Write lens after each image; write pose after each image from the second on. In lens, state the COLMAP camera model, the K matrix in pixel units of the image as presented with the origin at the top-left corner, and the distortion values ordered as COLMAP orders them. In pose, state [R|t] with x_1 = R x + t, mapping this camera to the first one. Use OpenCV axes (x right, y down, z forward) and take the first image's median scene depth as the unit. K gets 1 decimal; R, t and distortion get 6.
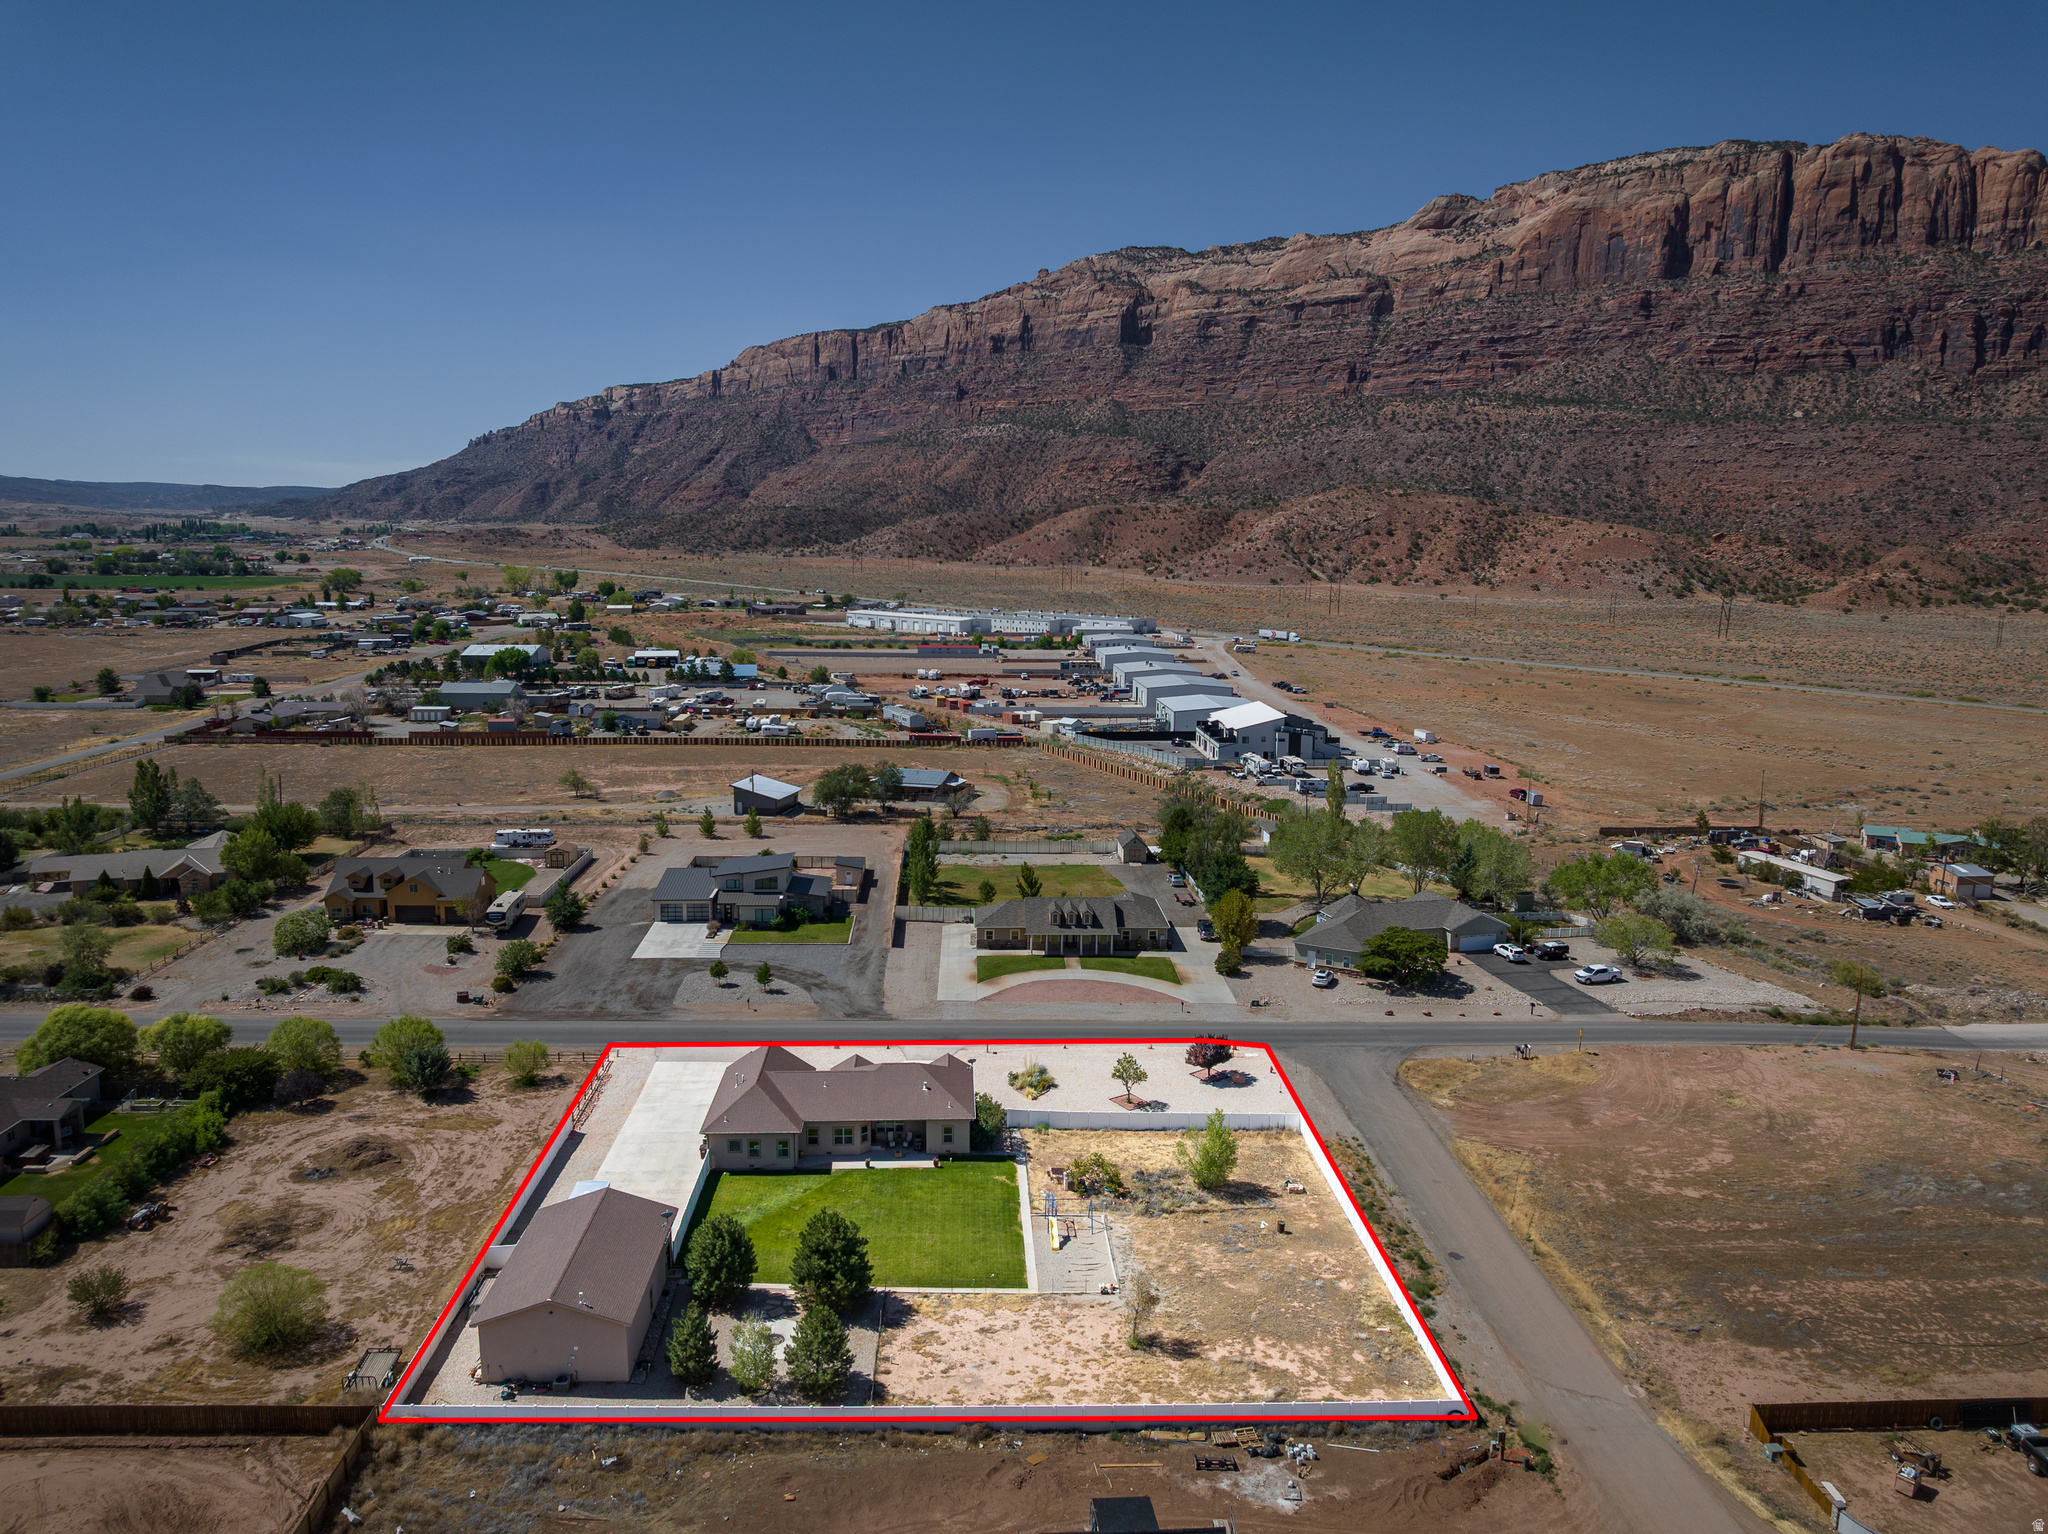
lens RADIAL K [[1469.4, 0, 1024.0], [0, 1469.4, 767.0], [0, 0, 1]] dist [-0.038373, 0.010637]
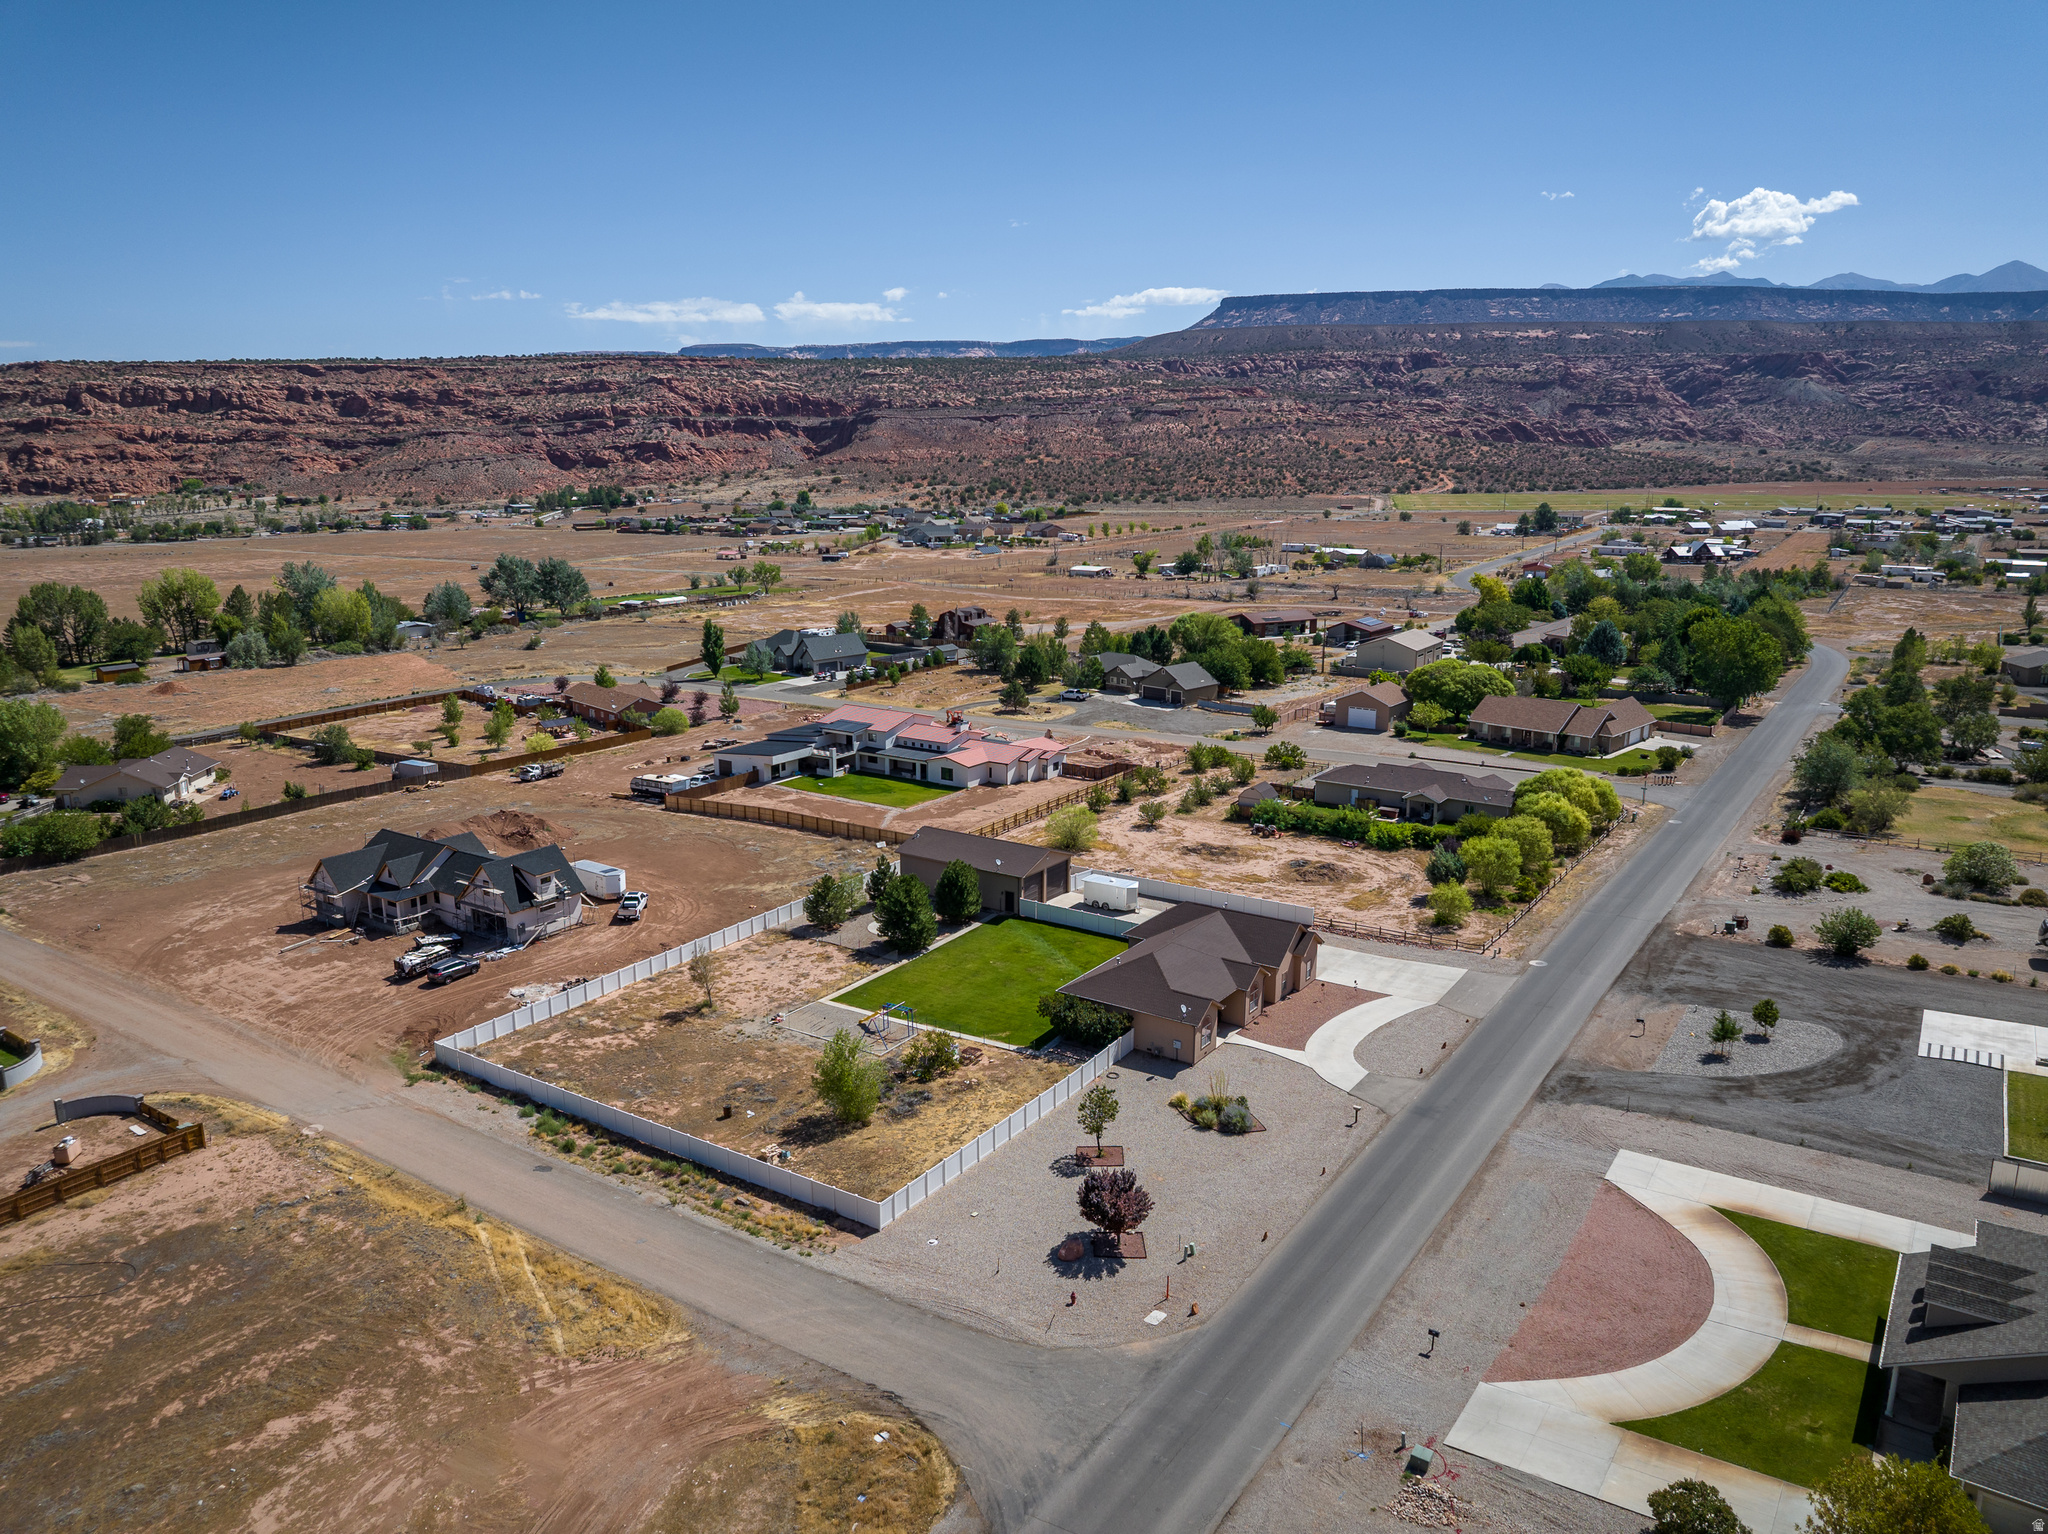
lens RADIAL K [[1445.8, 0, 1018.6], [0, 1445.8, 764.8], [0, 0, 1]] dist [-0.042391, 0.006660]
pose [[-0.600549, 0.164126, -0.782562, 0.464138], [-0.131451, 0.945125, 0.299098, -0.113369], [0.788709, 0.282491, -0.546020, 0.997537]]
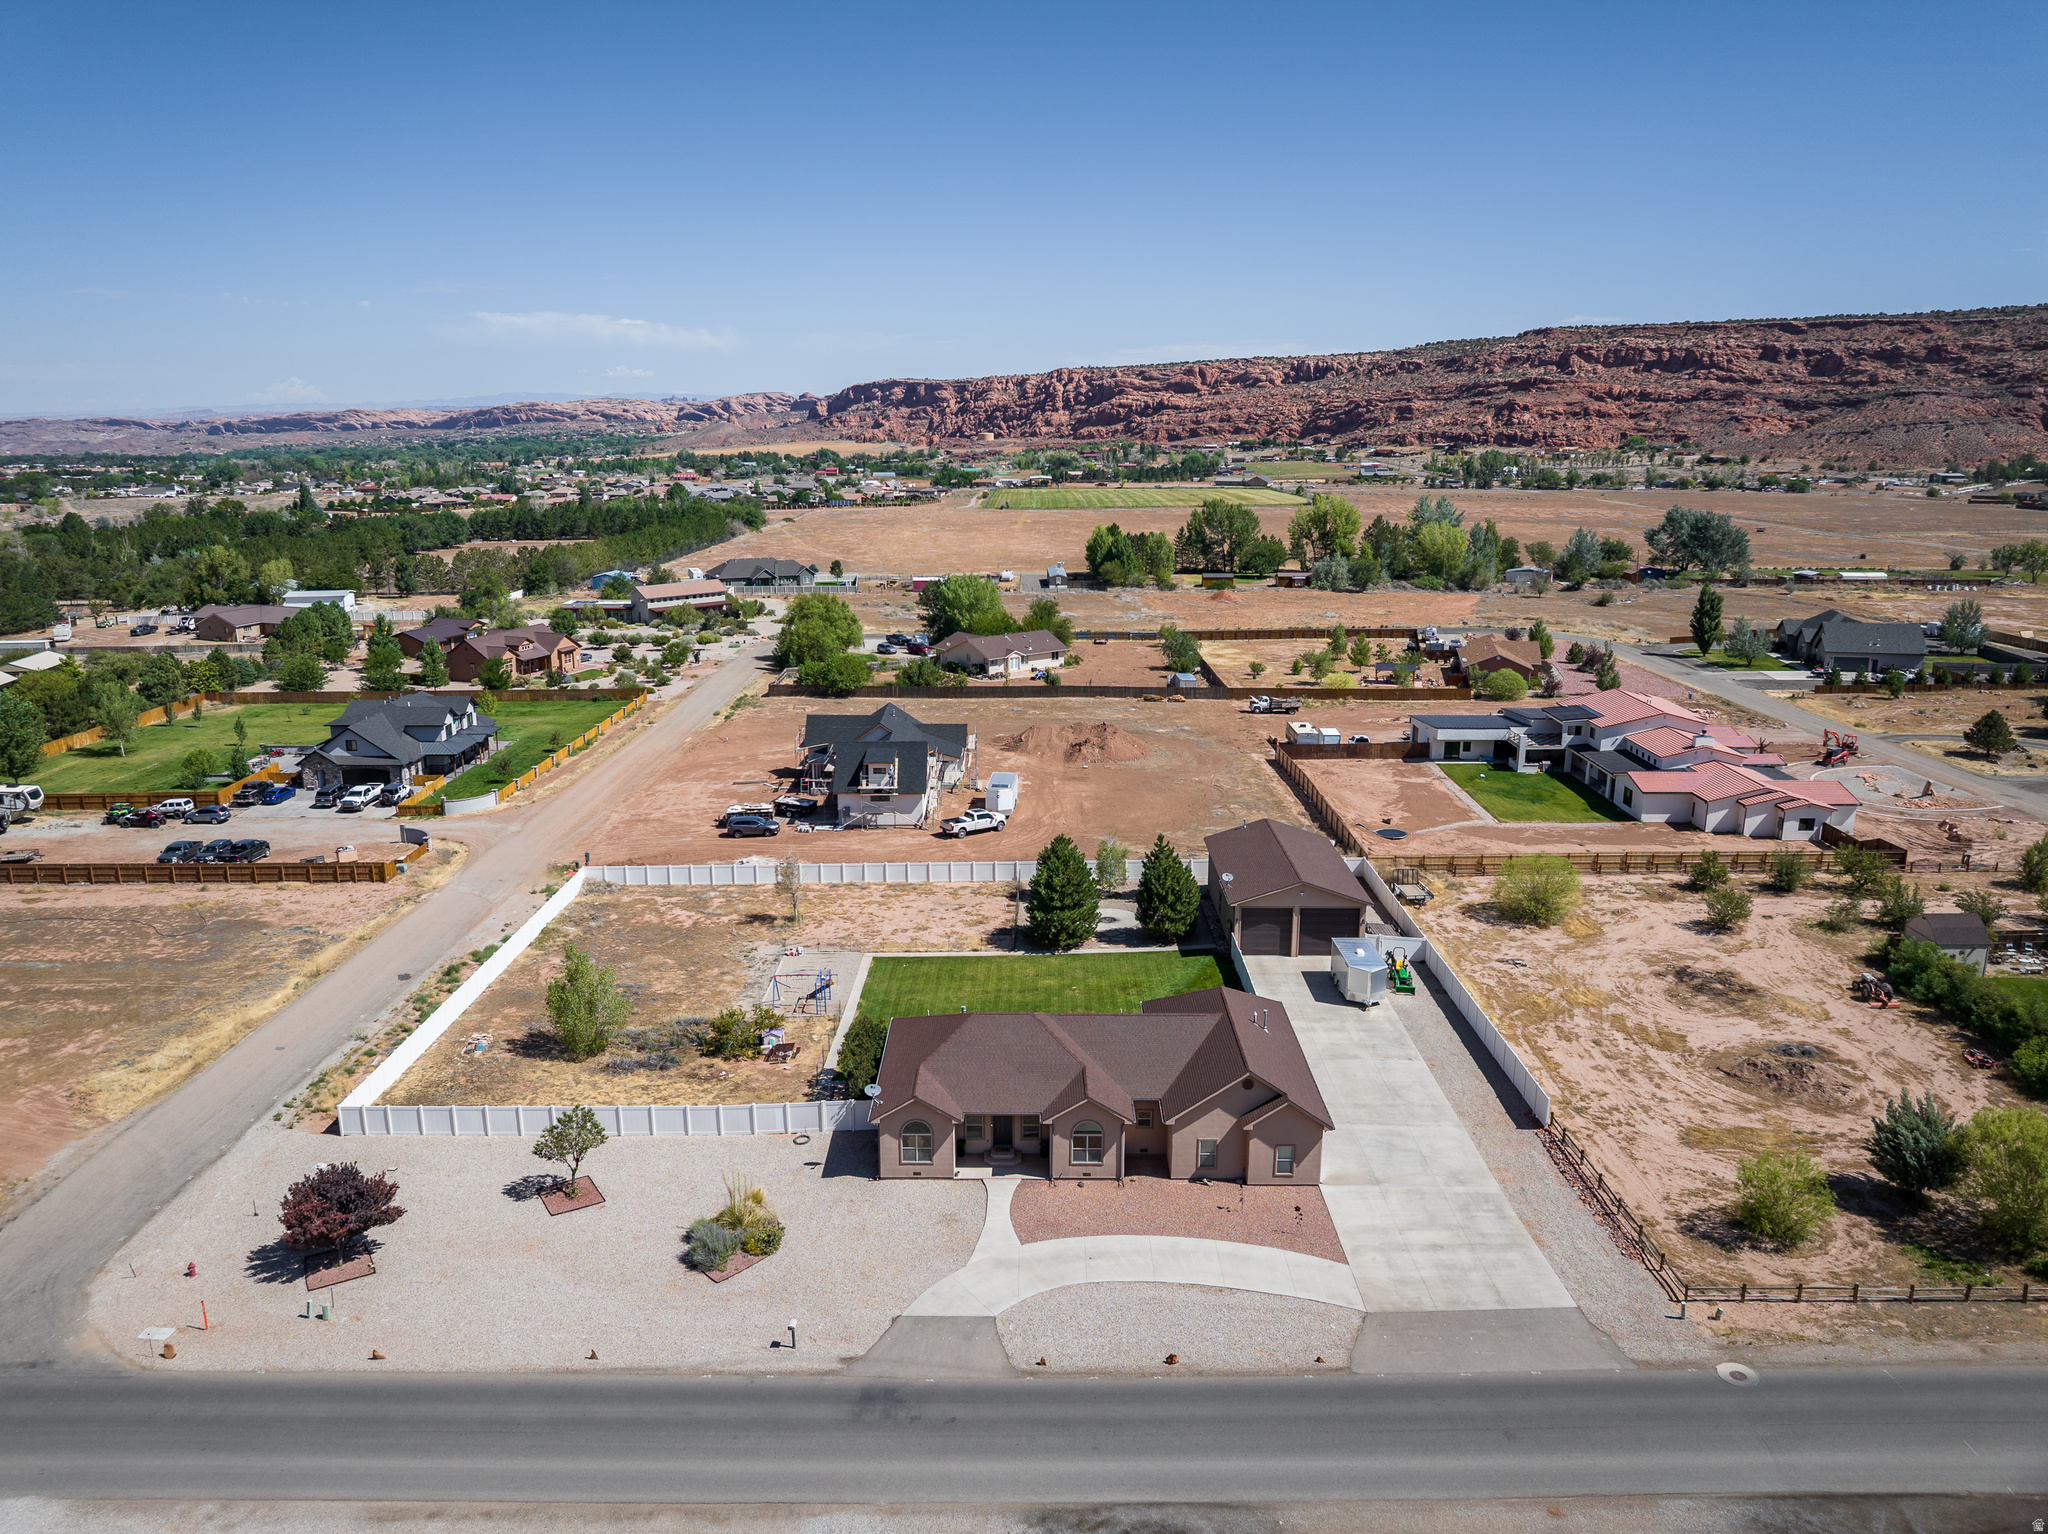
lens RADIAL K [[1445.8, 0, 1018.6], [0, 1445.8, 764.8], [0, 0, 1]] dist [-0.042391, 0.006660]
pose [[-0.998232, -0.021649, 0.055352, -0.087469], [0.001428, 0.922301, 0.386470, -0.087158], [-0.059418, 0.385866, -0.920640, 1.085934]]
